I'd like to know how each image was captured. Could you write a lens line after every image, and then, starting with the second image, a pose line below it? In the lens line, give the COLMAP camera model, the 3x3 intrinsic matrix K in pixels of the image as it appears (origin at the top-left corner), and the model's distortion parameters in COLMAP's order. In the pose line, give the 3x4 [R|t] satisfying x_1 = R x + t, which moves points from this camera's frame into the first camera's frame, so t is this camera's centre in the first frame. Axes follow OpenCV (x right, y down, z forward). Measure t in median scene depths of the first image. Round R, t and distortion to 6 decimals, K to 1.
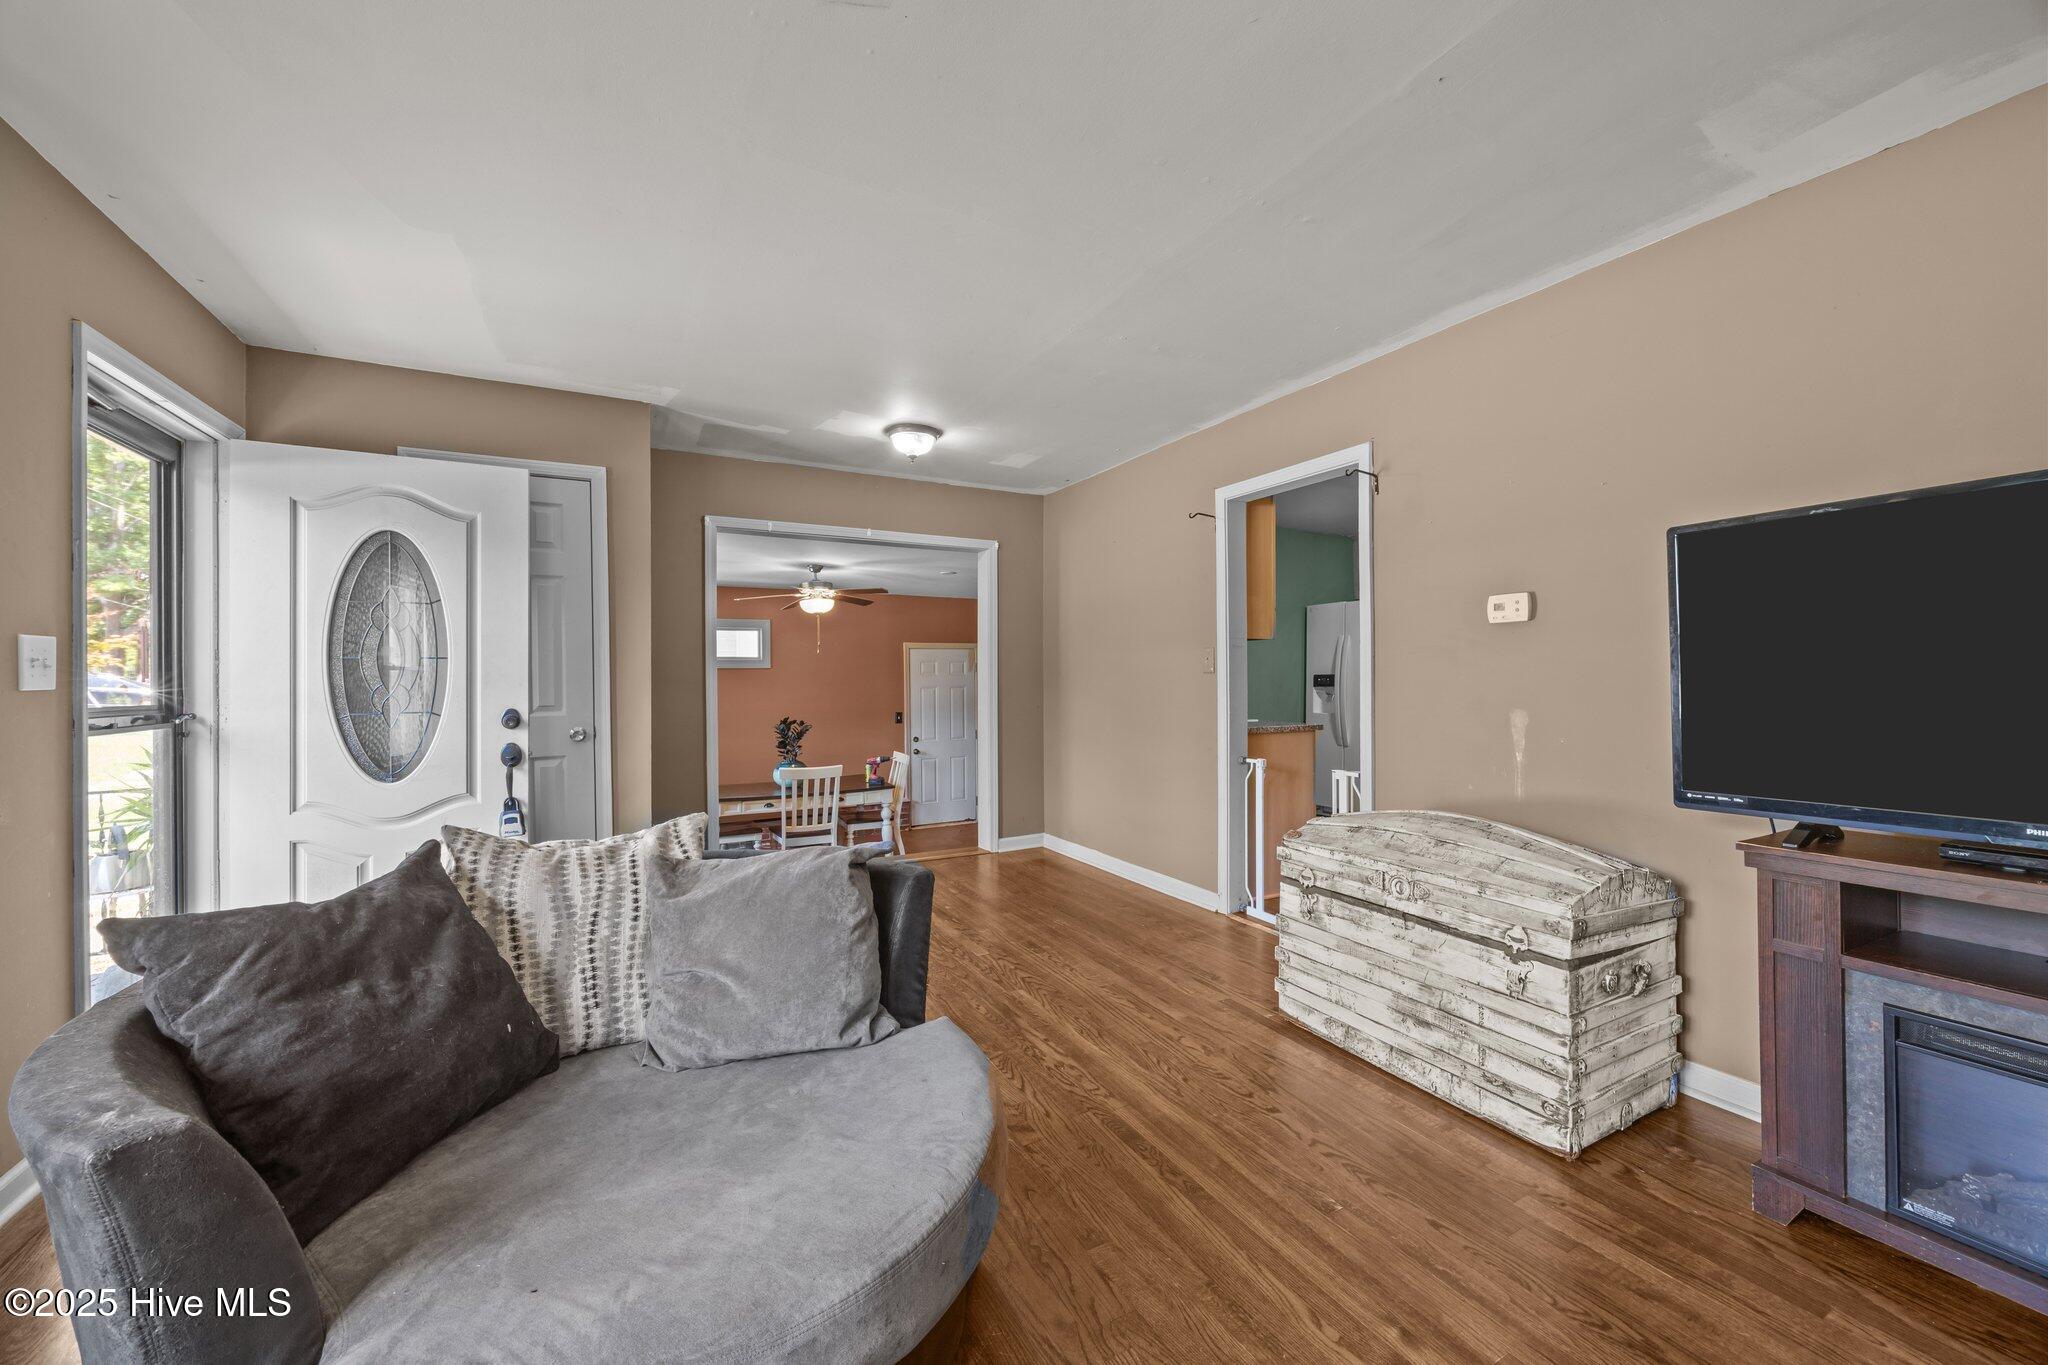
lens RADIAL K [[788.9, 0, 1023.2], [0, 788.9, 674.9], [0, 0, 1]] dist [-0.001945, -0.000246]
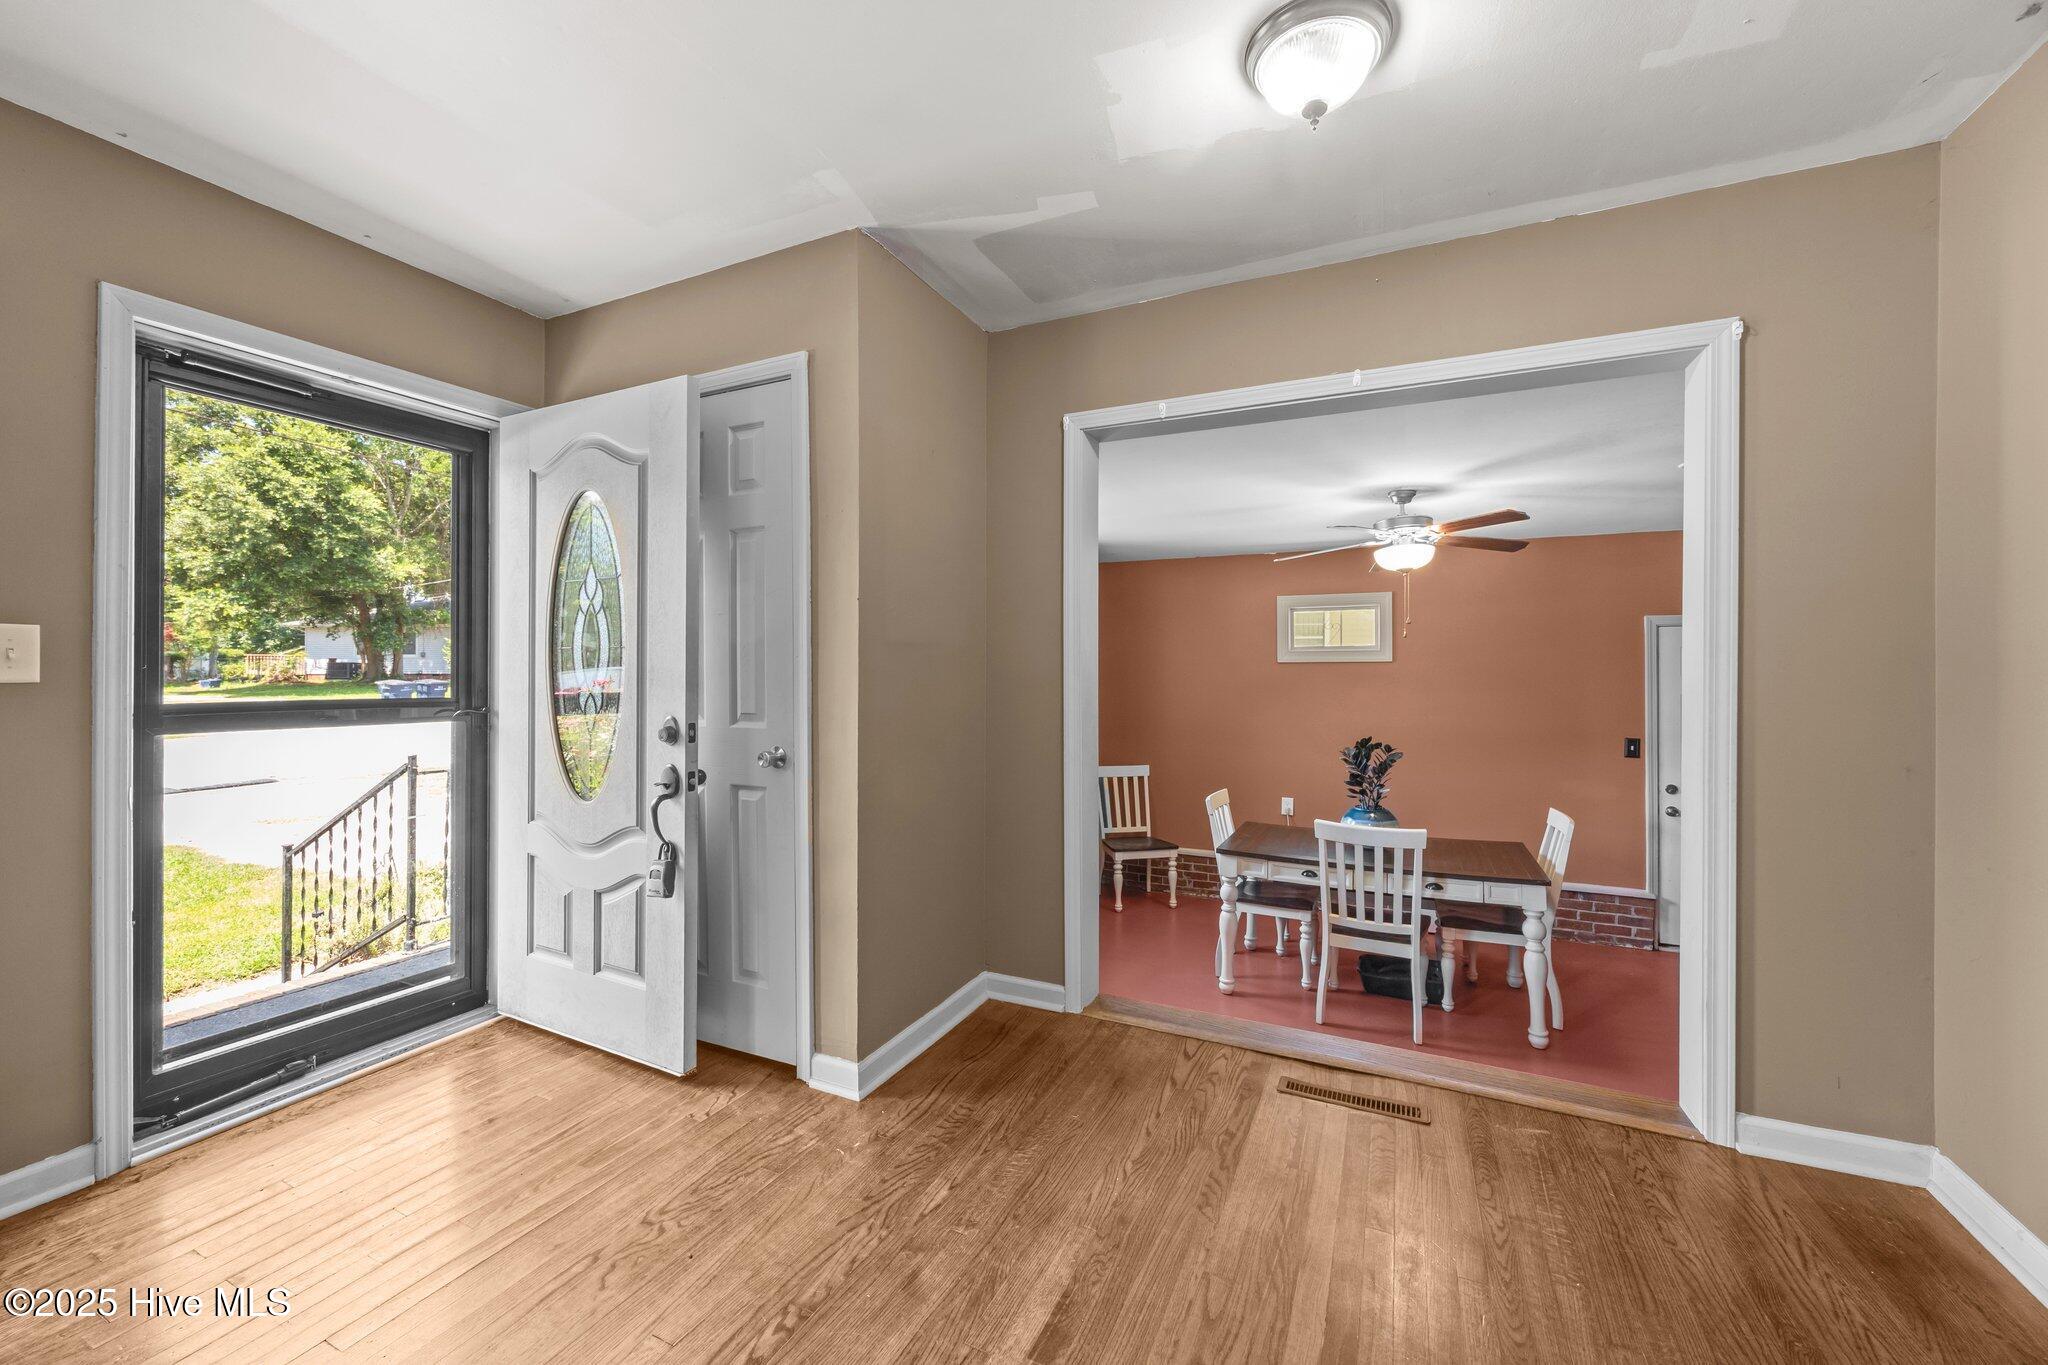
lens RADIAL K [[788.9, 0, 1022.6], [0, 788.9, 675.8], [0, 0, 1]] dist [-0.001945, -0.000246]
pose [[0.591694, 0.011259, -0.806084, 0.094847], [-0.005946, 0.999936, 0.009603, -0.002288], [0.806141, -0.000889, 0.591723, 0.703381]]
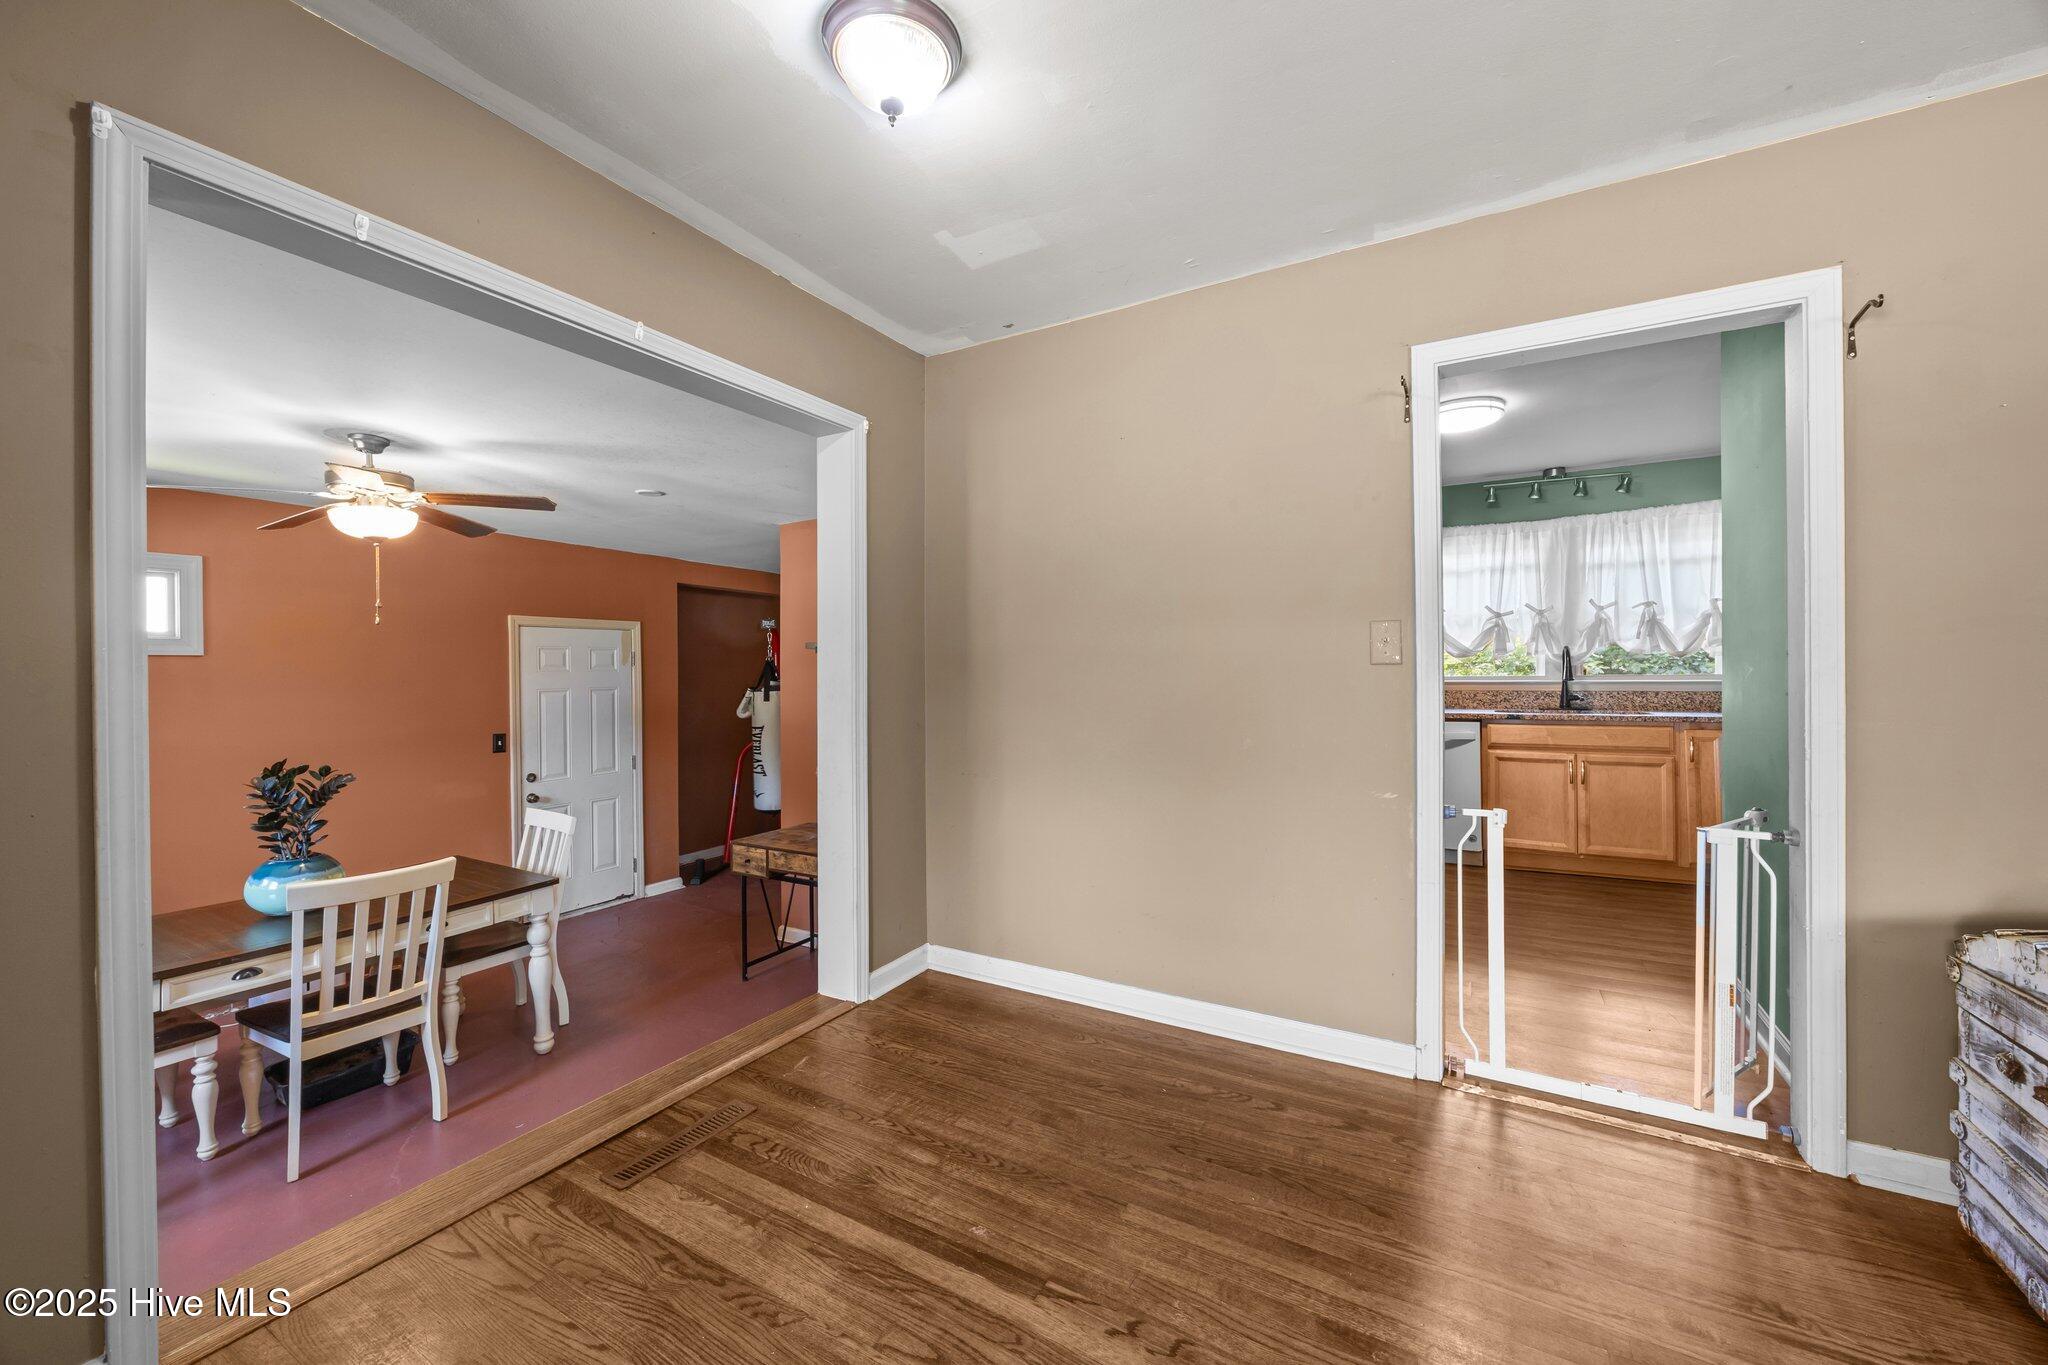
lens RADIAL K [[788.9, 0, 1025.6], [0, 788.9, 671.7], [0, 0, 1]] dist [-0.001945, -0.000246]
pose [[0.849504, 0.000285, 0.527582, -0.310357], [0.000079, 1.000000, -0.000667, 0.003715], [-0.527582, 0.000608, 0.849504, 0.679873]]
